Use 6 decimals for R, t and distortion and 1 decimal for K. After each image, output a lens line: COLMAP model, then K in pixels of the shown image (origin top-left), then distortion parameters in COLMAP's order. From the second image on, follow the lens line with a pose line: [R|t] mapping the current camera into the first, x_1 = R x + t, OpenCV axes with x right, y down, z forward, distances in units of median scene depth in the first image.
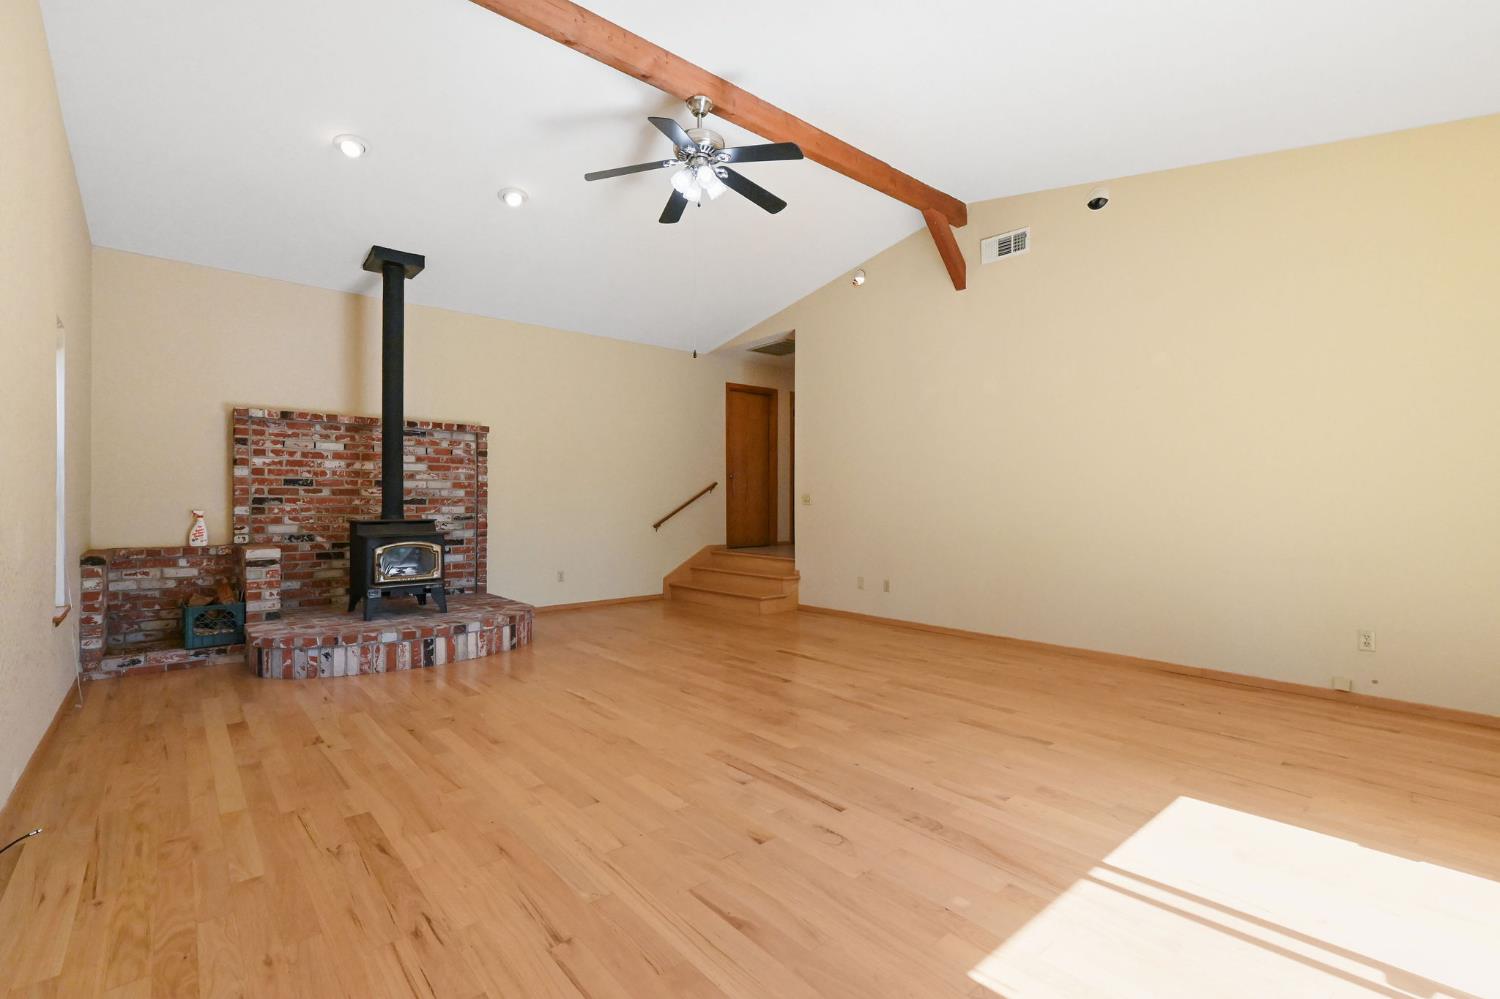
lens RADIAL K [[677.6, 0, 749.4], [0, 677.6, 503.9], [0, 0, 1]] dist [0.001375, -0.000094]
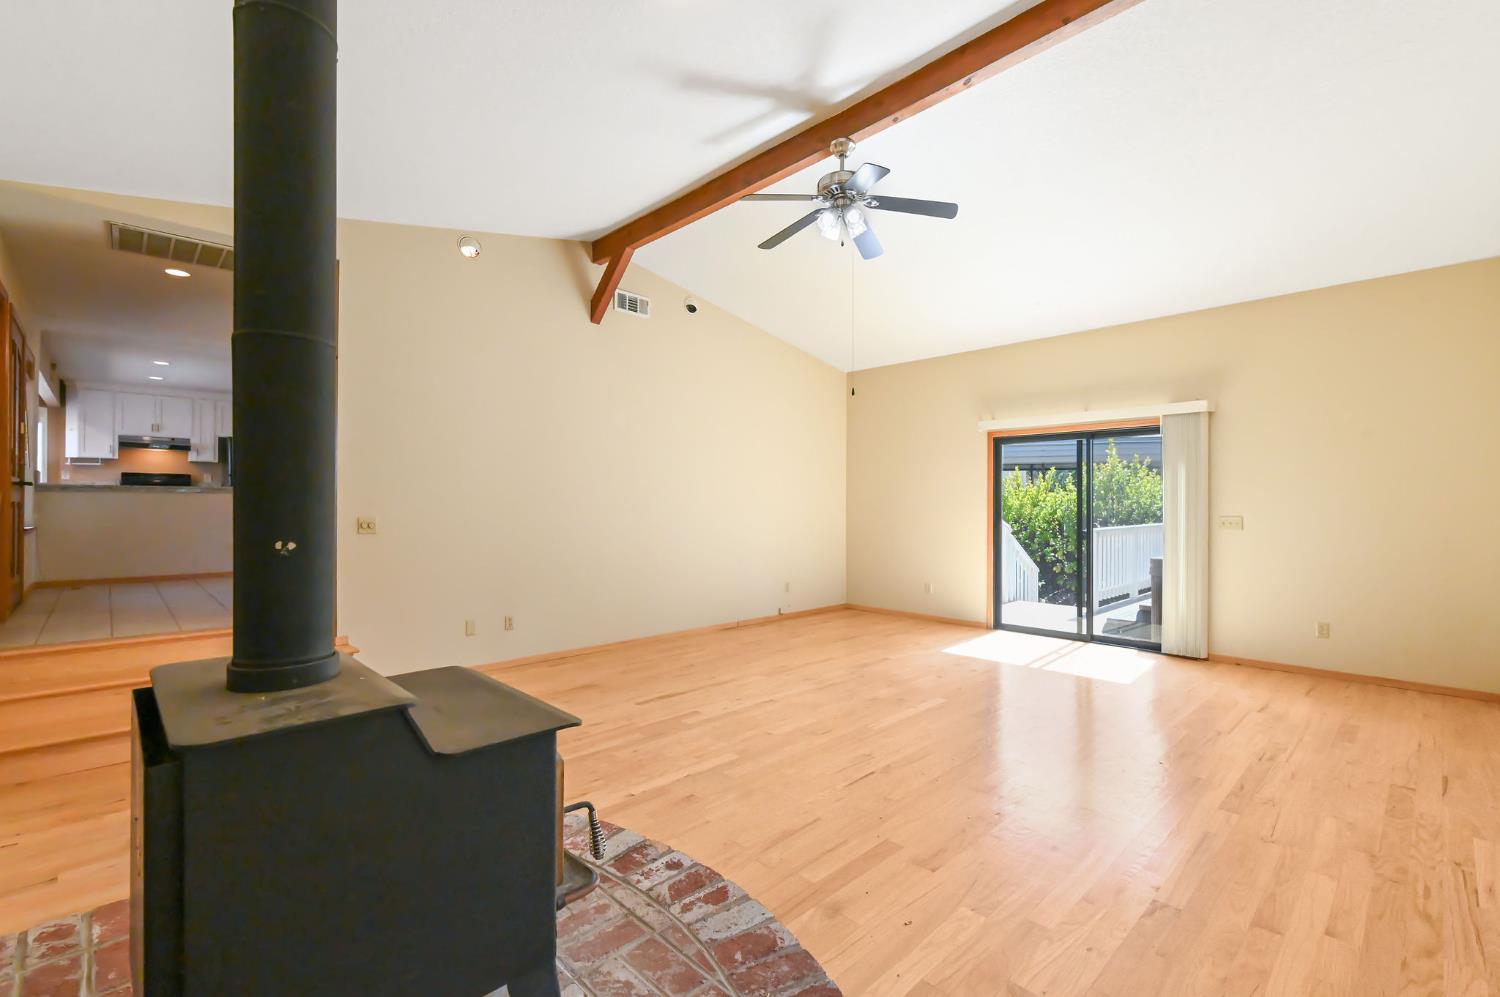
lens RADIAL K [[660.9, 0, 744.2], [0, 660.9, 498.9], [0, 0, 1]] dist [-0.002428, 0.000400]
pose [[-0.052938, 0.005630, 0.998582, -0.780958], [0.001195, 0.999984, -0.005575, -0.038228], [-0.998597, 0.000898, -0.052943, 0.882021]]
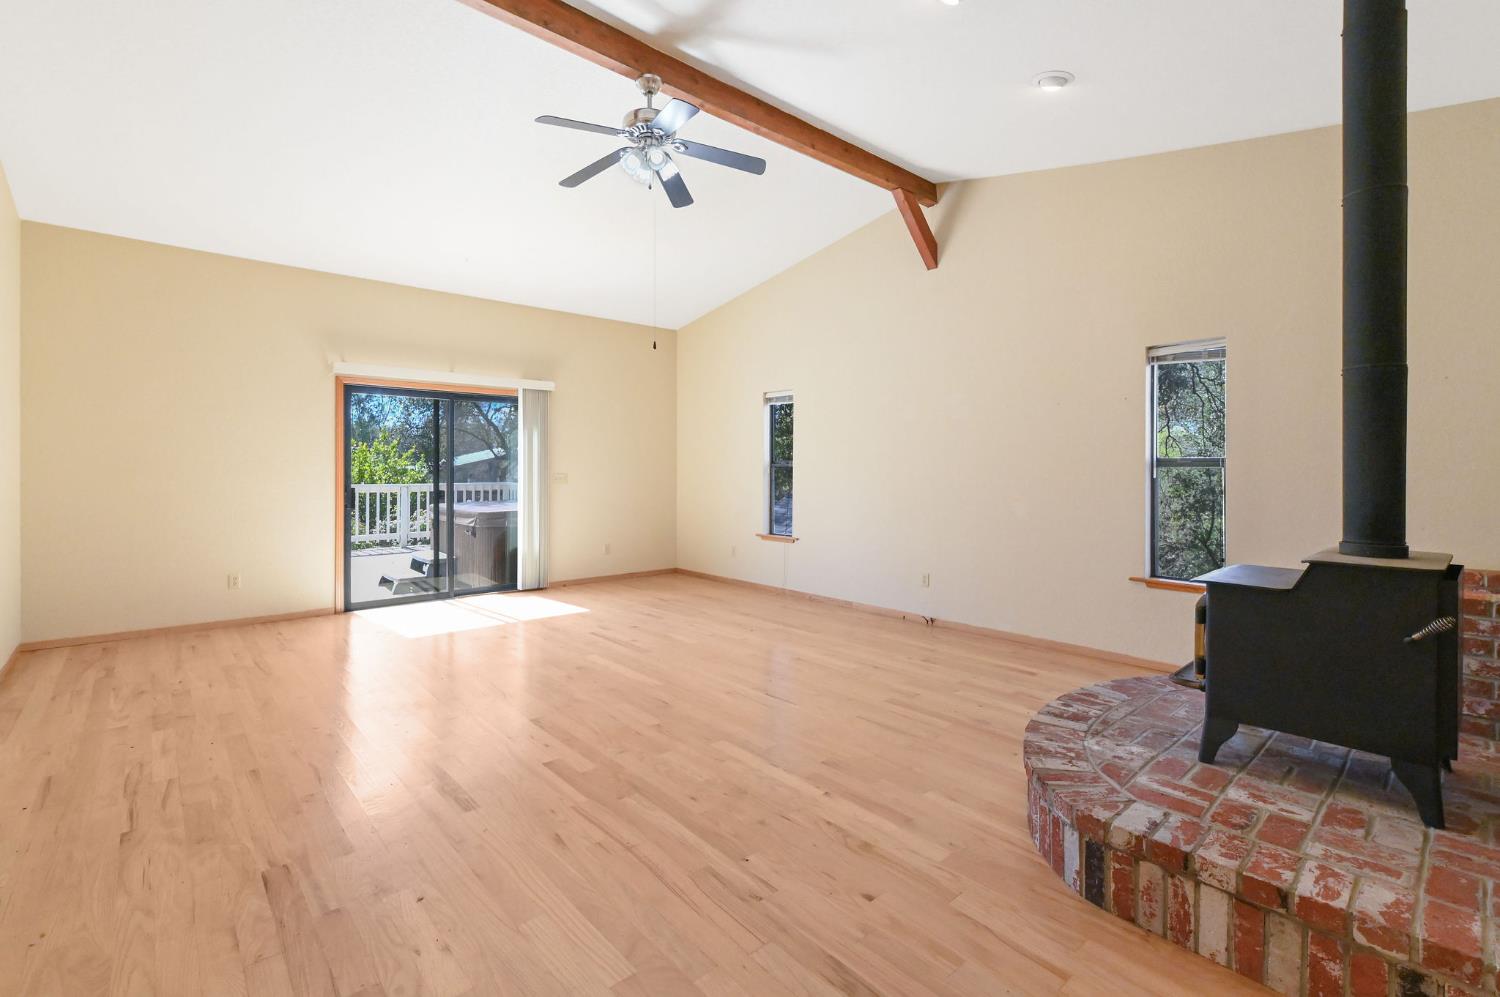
lens RADIAL K [[668.2, 0, 744.4], [0, 668.2, 466.8], [0, 0, 1]] dist [0.001096, 0.000539]
pose [[-0.999903, -0.003723, -0.013400, -0.144555], [-0.003713, 0.999993, -0.000744, -0.030374], [0.013403, -0.000694, -0.999910, 1.441019]]
